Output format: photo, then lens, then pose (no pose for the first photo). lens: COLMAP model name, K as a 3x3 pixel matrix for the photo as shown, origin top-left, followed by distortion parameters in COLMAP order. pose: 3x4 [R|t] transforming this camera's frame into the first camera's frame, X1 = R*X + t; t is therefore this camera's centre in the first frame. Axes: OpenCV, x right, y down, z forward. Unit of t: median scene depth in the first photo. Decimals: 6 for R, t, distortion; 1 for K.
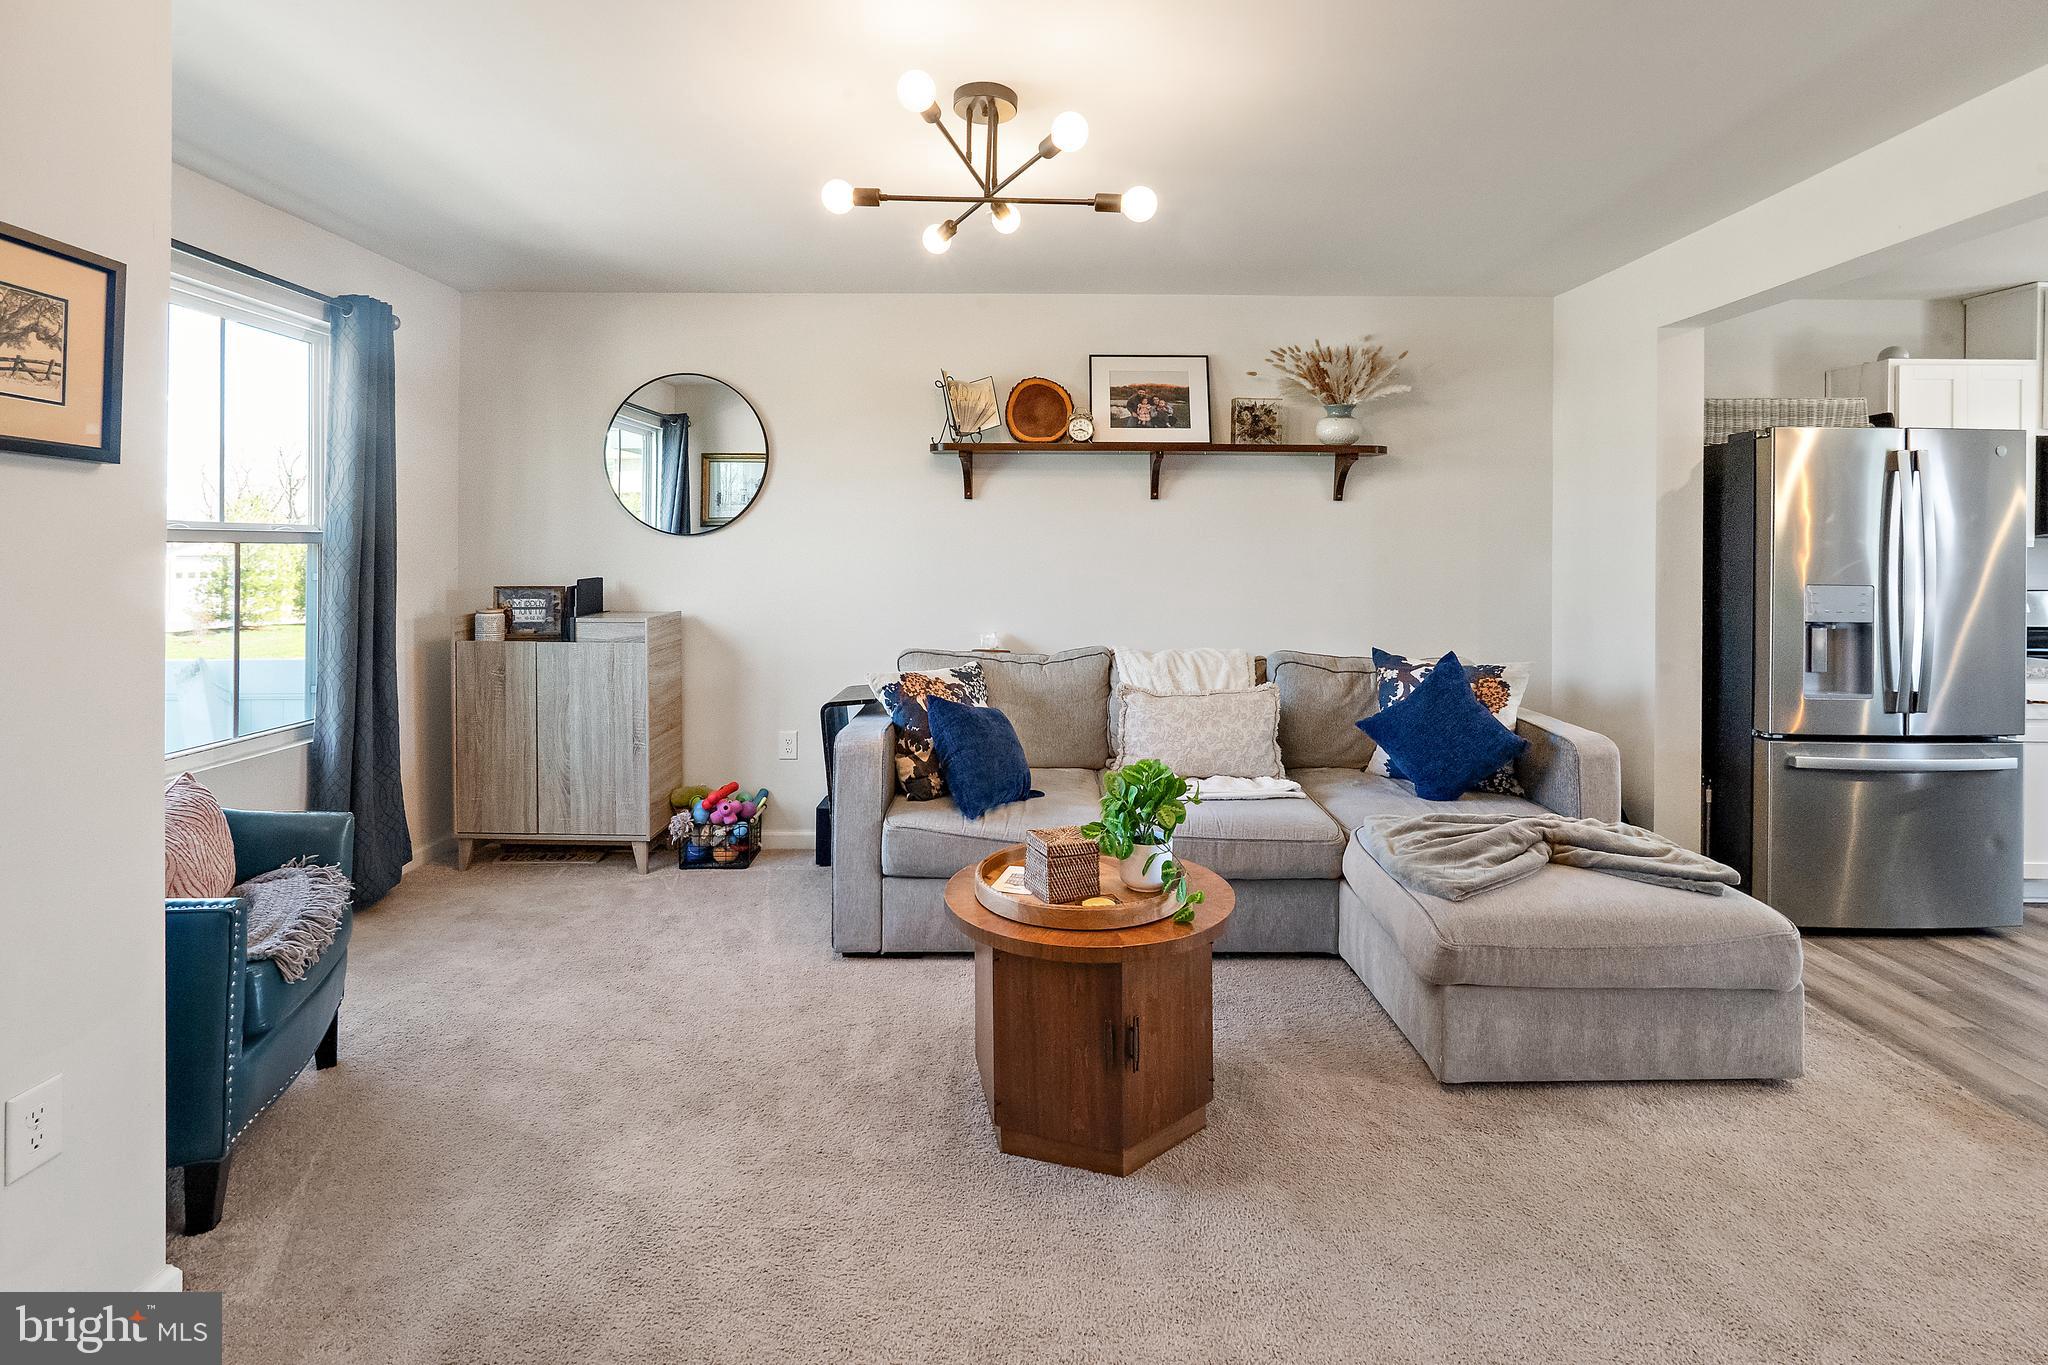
lens RADIAL K [[916.4, 0, 1077.3], [0, 916.4, 533.2], [0, 0, 1]] dist [-0.013641, 0.003723]
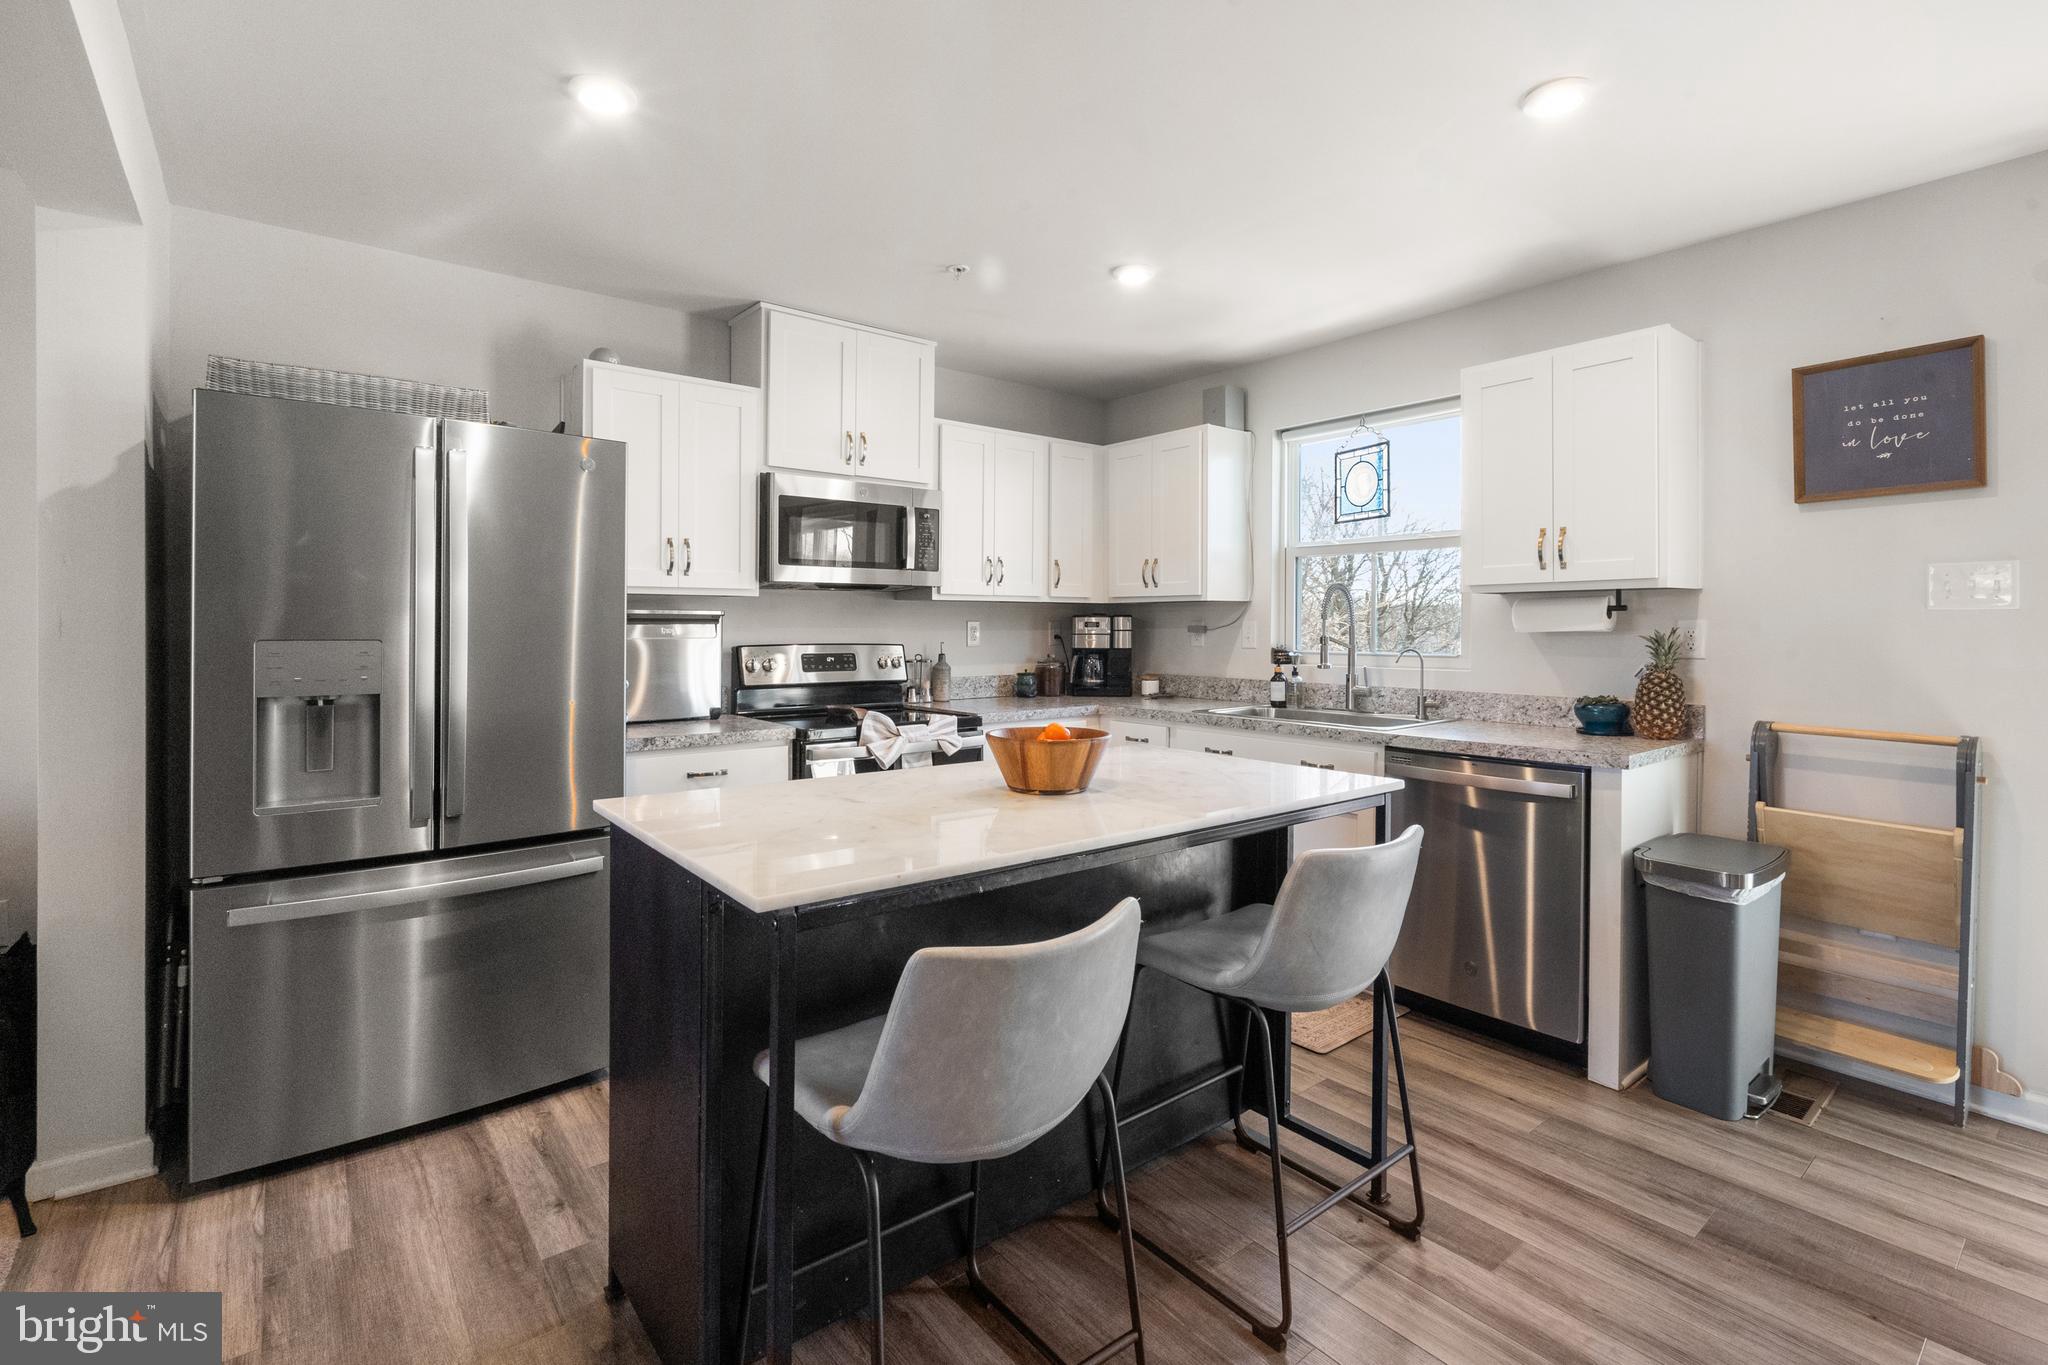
lens RADIAL K [[916.4, 0, 1018.3], [0, 916.4, 620.8], [0, 0, 1]] dist [-0.013641, 0.003723]
pose [[0.793779, -0.000297, 0.608206, 0.768856], [-0.011768, 0.999805, 0.015848, 0.022571], [-0.608092, -0.019737, 0.793621, 0.132804]]
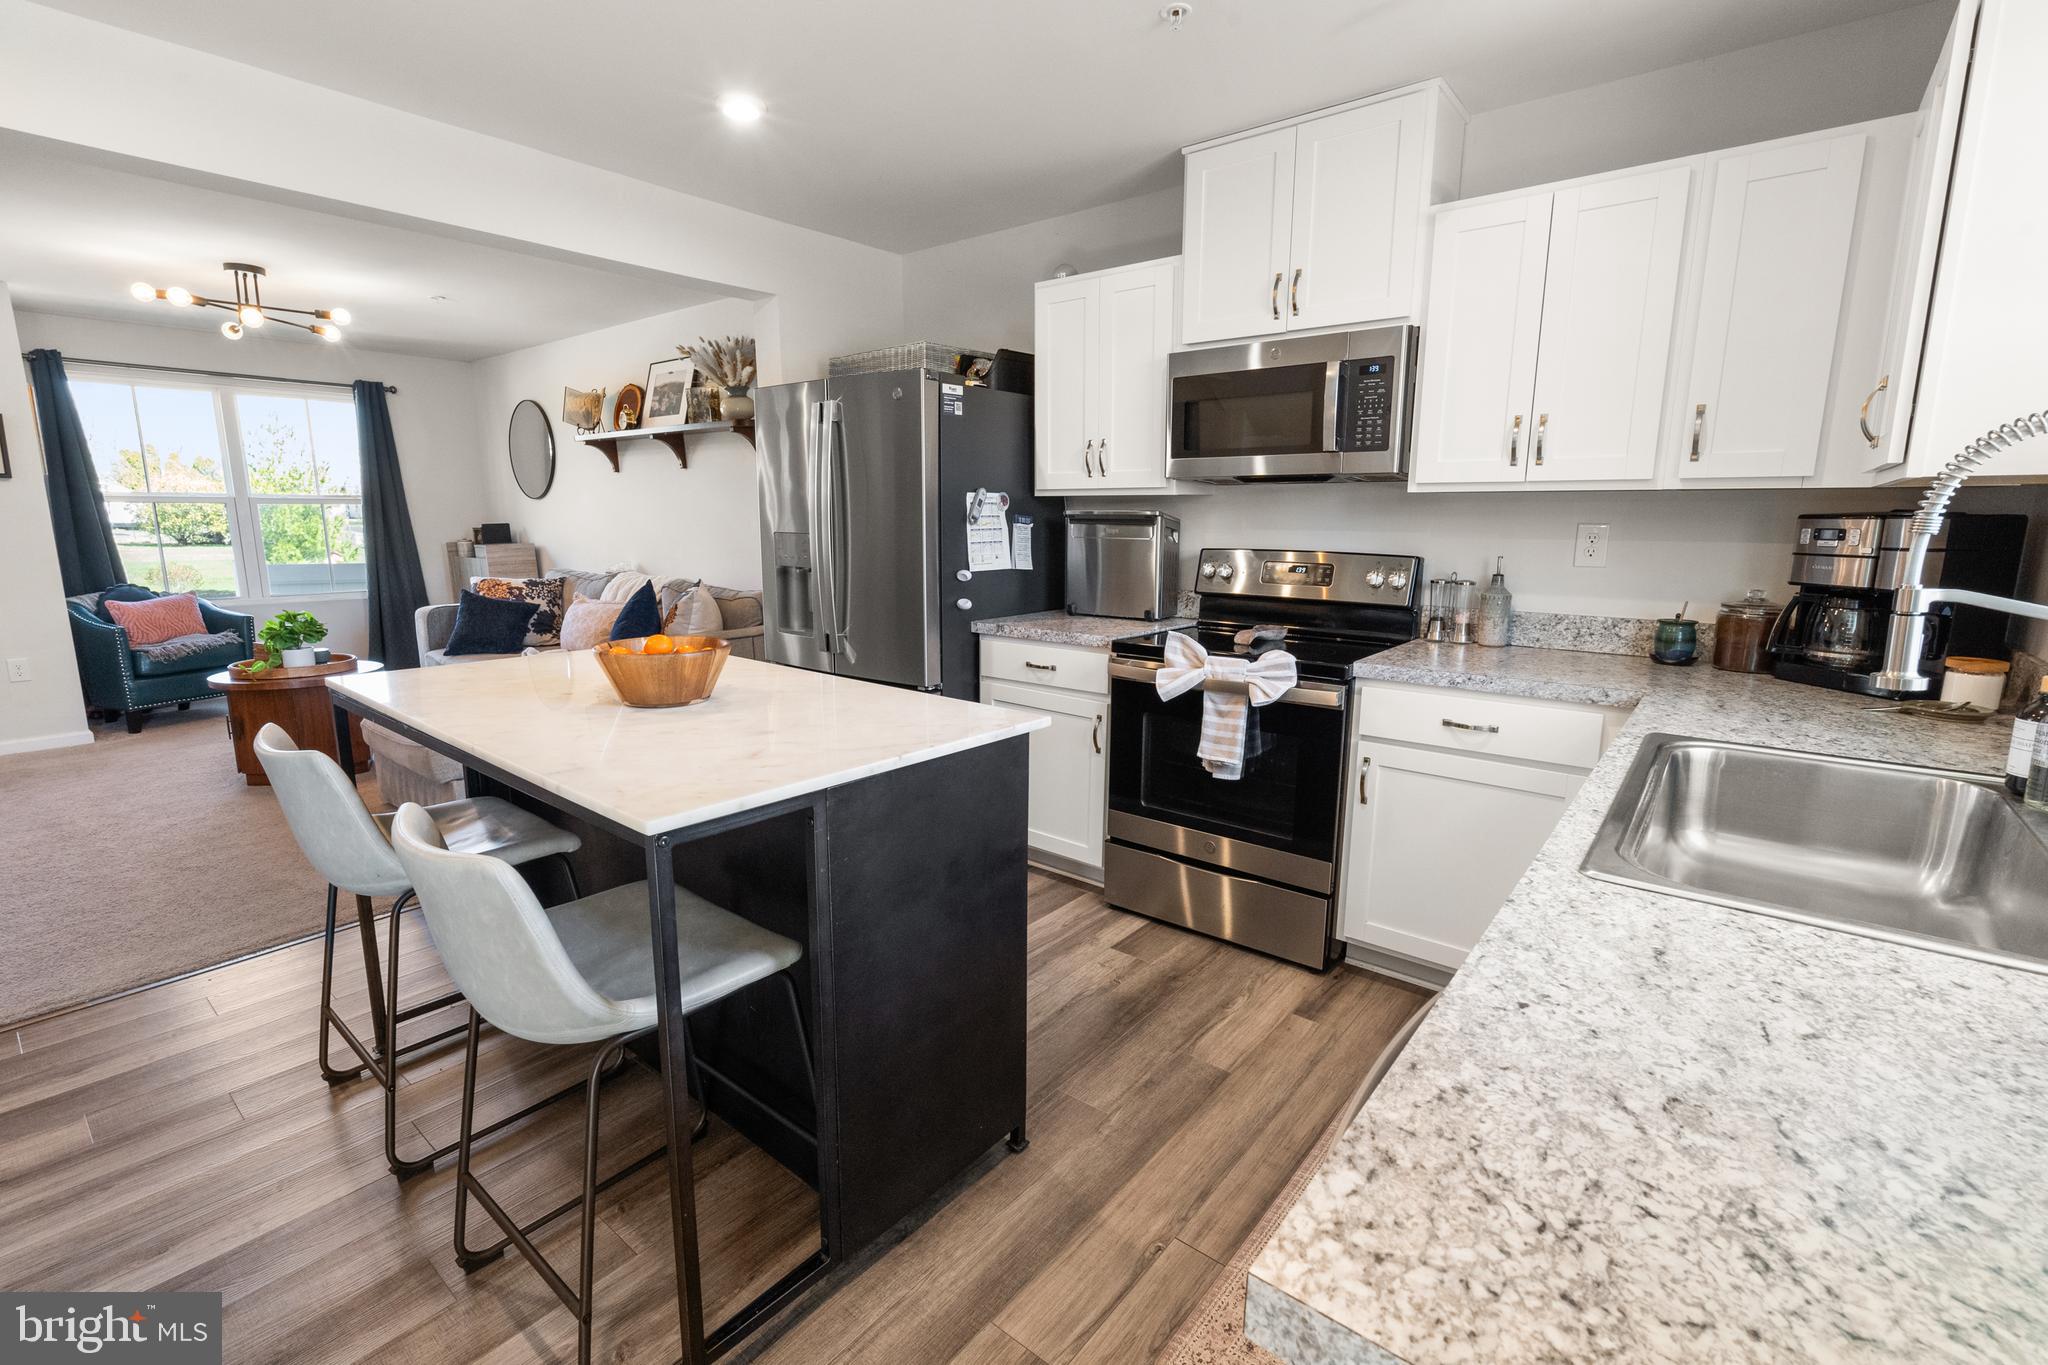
lens RADIAL K [[916.4, 0, 1025.8], [0, 916.4, 685.8], [0, 0, 1]] dist [-0.013641, 0.003723]
pose [[0.769985, 0.119090, -0.626850, 1.595929], [0.012849, 0.979335, 0.201838, 0.016071], [0.637933, -0.163467, 0.752542, 0.271467]]
